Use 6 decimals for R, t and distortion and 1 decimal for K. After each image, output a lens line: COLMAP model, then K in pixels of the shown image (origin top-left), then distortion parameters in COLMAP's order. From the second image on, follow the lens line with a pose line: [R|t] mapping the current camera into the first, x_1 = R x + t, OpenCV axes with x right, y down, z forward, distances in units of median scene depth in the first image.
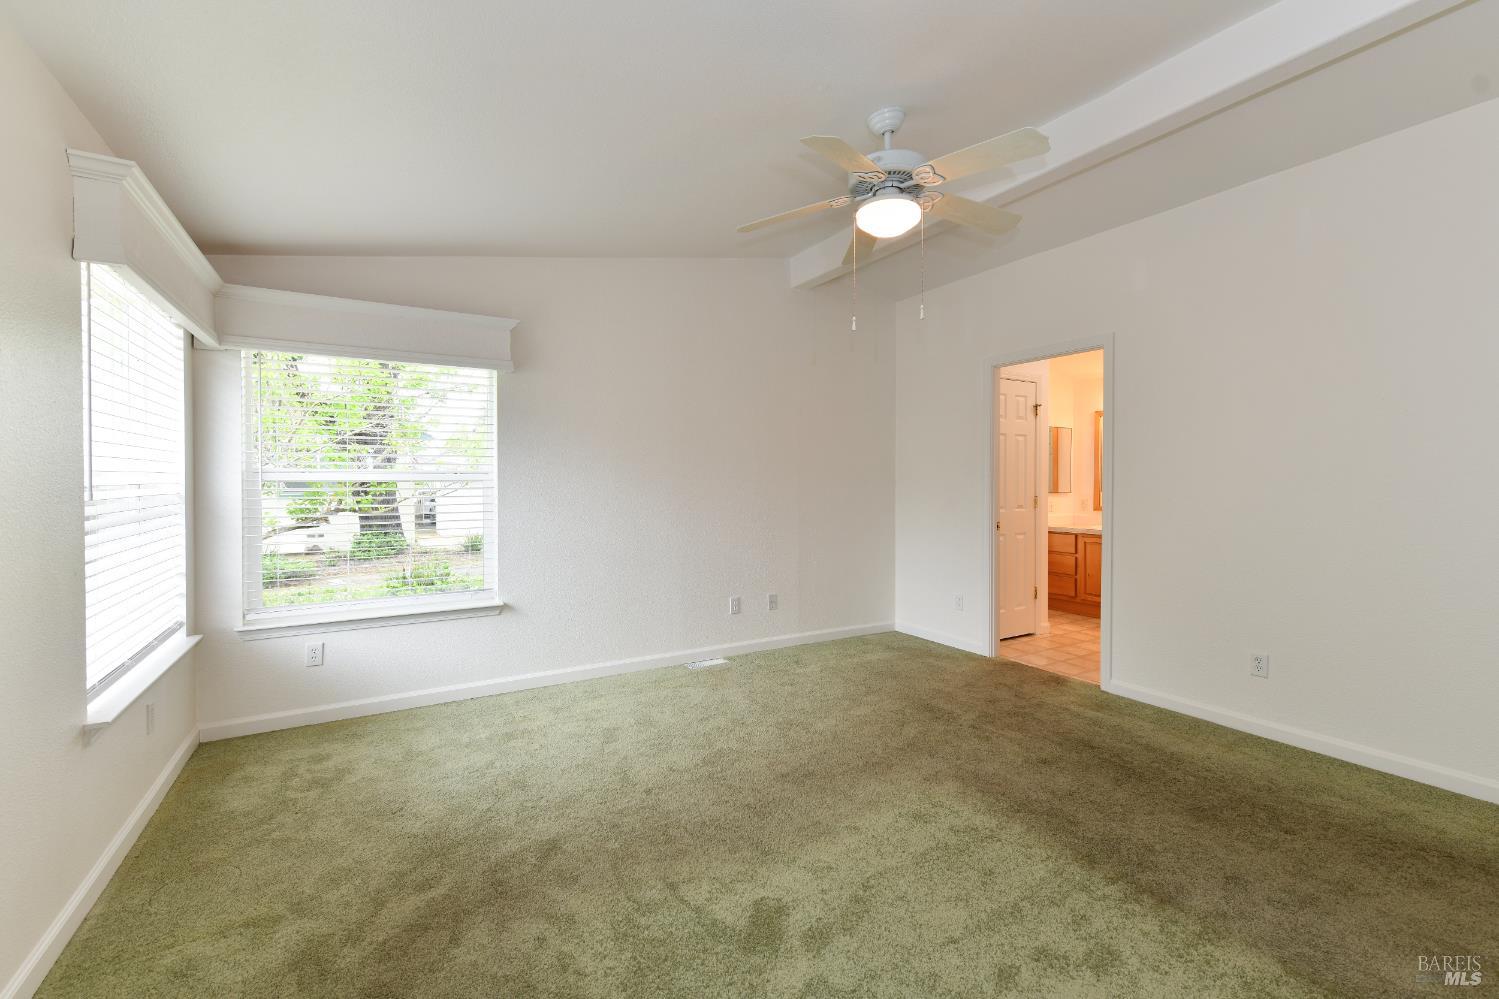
lens RADIAL K [[615.3, 0, 746.2], [0, 615.3, 488.3], [0, 0, 1]] dist [0.003190, 0.000093]
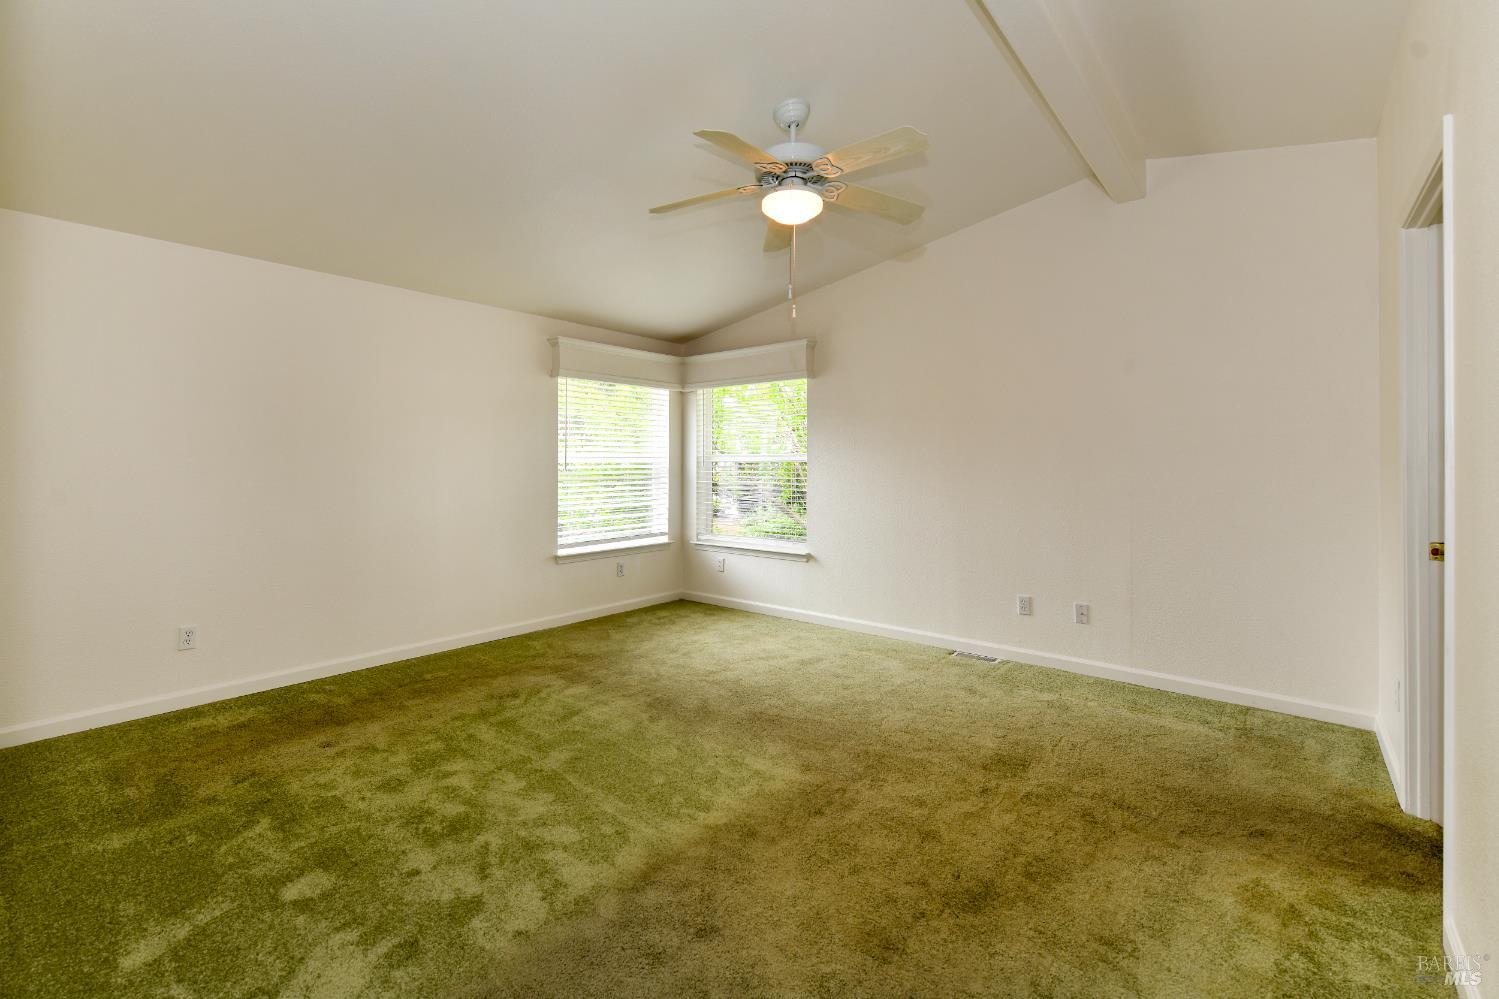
lens RADIAL K [[661.7, 0, 750.5], [0, 661.7, 463.1], [0, 0, 1]] dist [-0.000962, -0.006047]
pose [[0.340129, 0.000031, -0.940379, 1.063761], [-0.010363, 0.999939, -0.003715, -0.001703], [0.940322, 0.011009, 0.340109, 0.473861]]
